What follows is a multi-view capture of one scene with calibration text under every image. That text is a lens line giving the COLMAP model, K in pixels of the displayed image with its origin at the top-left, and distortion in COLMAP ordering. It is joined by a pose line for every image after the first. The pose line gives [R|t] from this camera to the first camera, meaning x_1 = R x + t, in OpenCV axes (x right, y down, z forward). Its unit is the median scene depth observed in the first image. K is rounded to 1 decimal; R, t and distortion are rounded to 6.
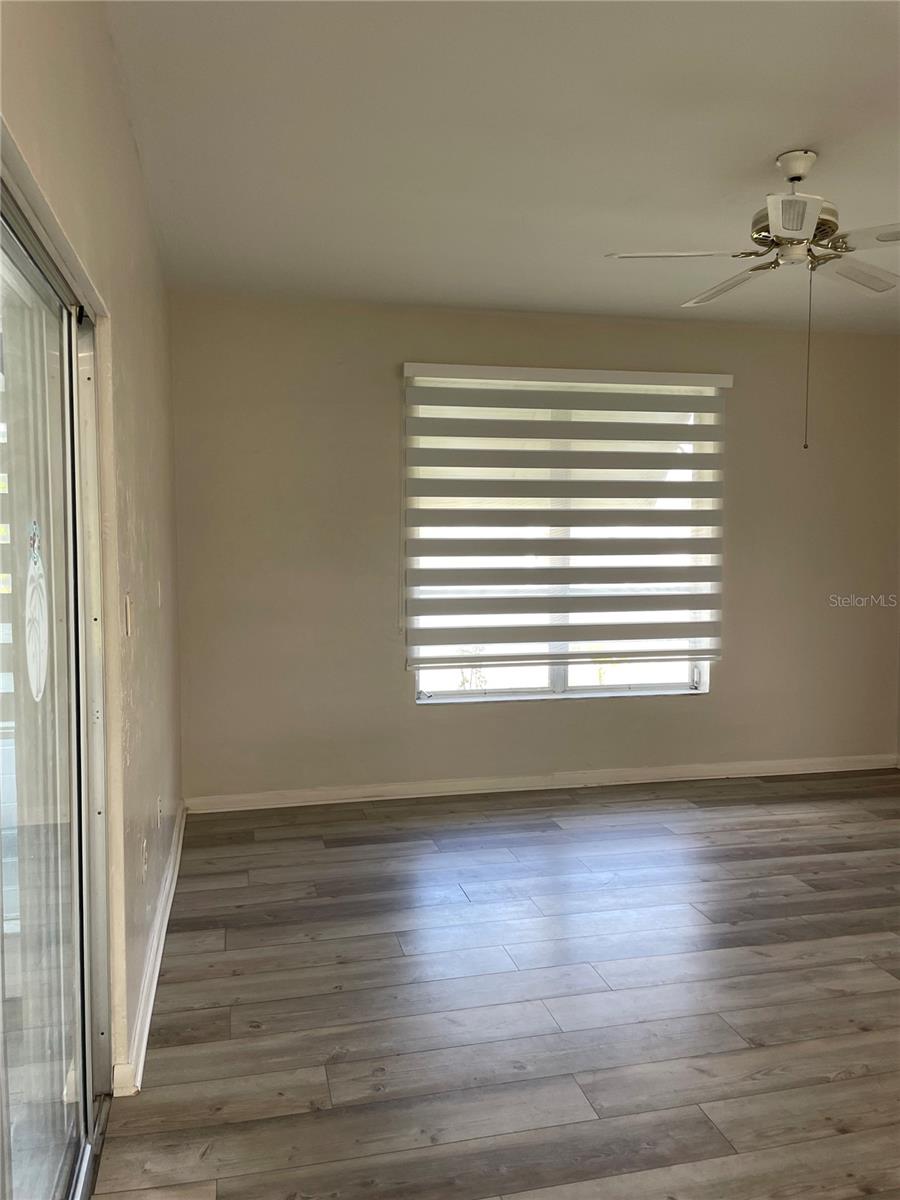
lens RADIAL K [[921.3, 0, 447.9], [0, 921.3, 596.7], [0, 0, 1]] dist [0.075380, -0.098956]
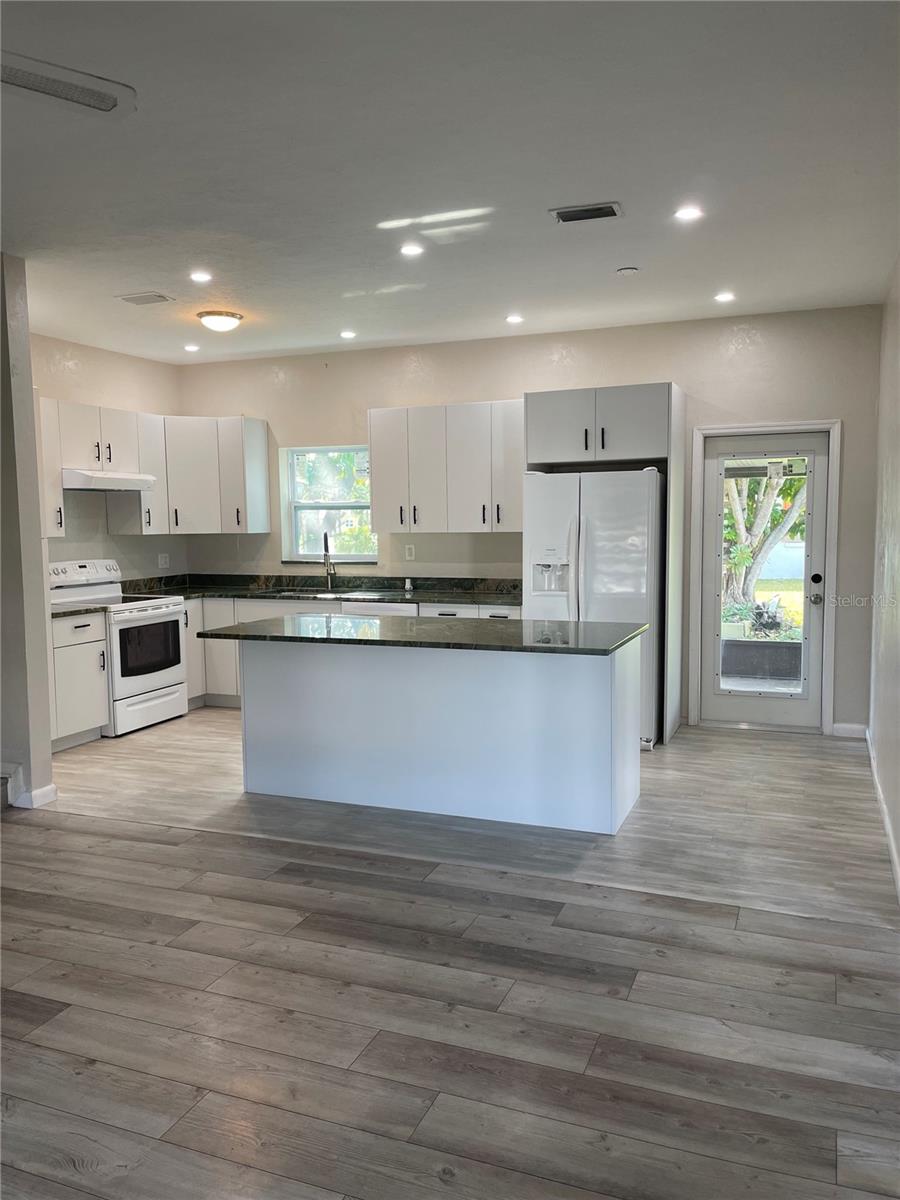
lens RADIAL K [[921.3, 0, 452.1], [0, 921.3, 601.1], [0, 0, 1]] dist [0.075380, -0.098956]
pose [[-0.818402, -0.043416, 0.573004, -0.276674], [0.043814, 0.989525, 0.137553, -0.073083], [-0.572974, 0.137679, -0.807927, 1.188375]]
